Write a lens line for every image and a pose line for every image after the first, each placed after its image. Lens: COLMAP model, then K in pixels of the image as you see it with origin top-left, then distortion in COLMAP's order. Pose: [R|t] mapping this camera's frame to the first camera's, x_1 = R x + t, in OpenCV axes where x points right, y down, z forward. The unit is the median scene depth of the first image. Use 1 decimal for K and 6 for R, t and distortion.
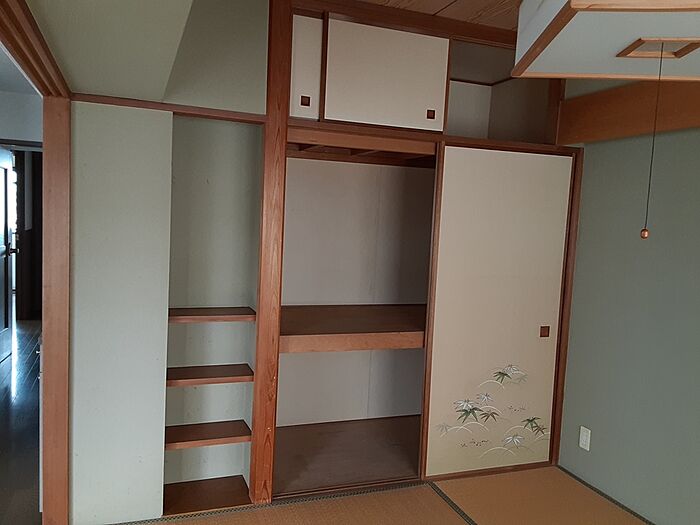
lens RADIAL K [[569.8, 0, 344.9], [0, 569.8, 264.9], [0, 0, 1]] dist [0.129144, -0.171761]
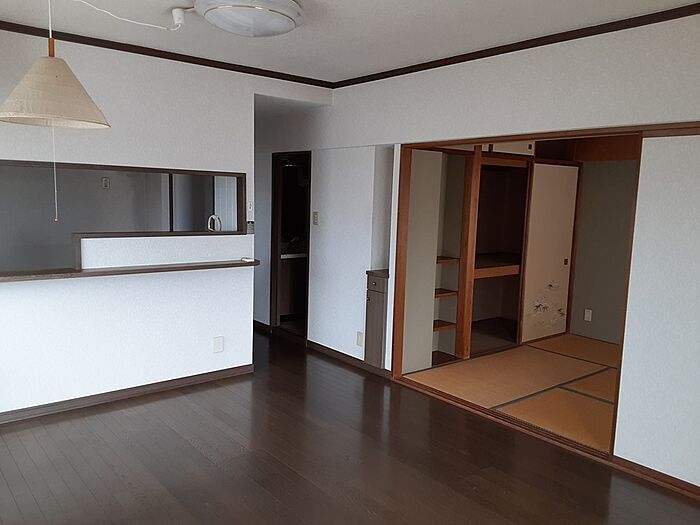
lens RADIAL K [[569.8, 0, 344.9], [0, 569.8, 264.9], [0, 0, 1]] dist [0.129144, -0.171761]
pose [[0.942414, -0.063270, 0.328409, -0.989556], [0.048815, 0.997449, 0.052085, -0.005774], [-0.330867, -0.033055, 0.943098, -0.547397]]
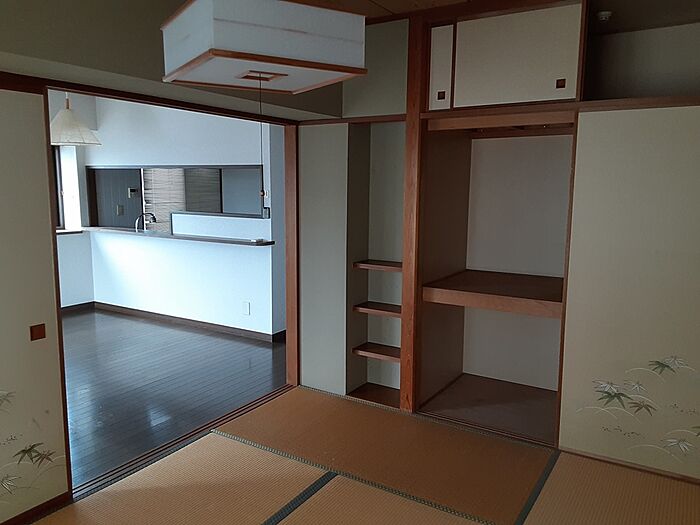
lens RADIAL K [[569.8, 0, 344.9], [0, 569.8, 264.9], [0, 0, 1]] dist [0.129144, -0.171761]
pose [[0.603105, 0.069481, -0.794630, 0.700492], [-0.055387, 0.997442, 0.045178, 0.026702], [0.795737, 0.016765, 0.605410, 0.086672]]
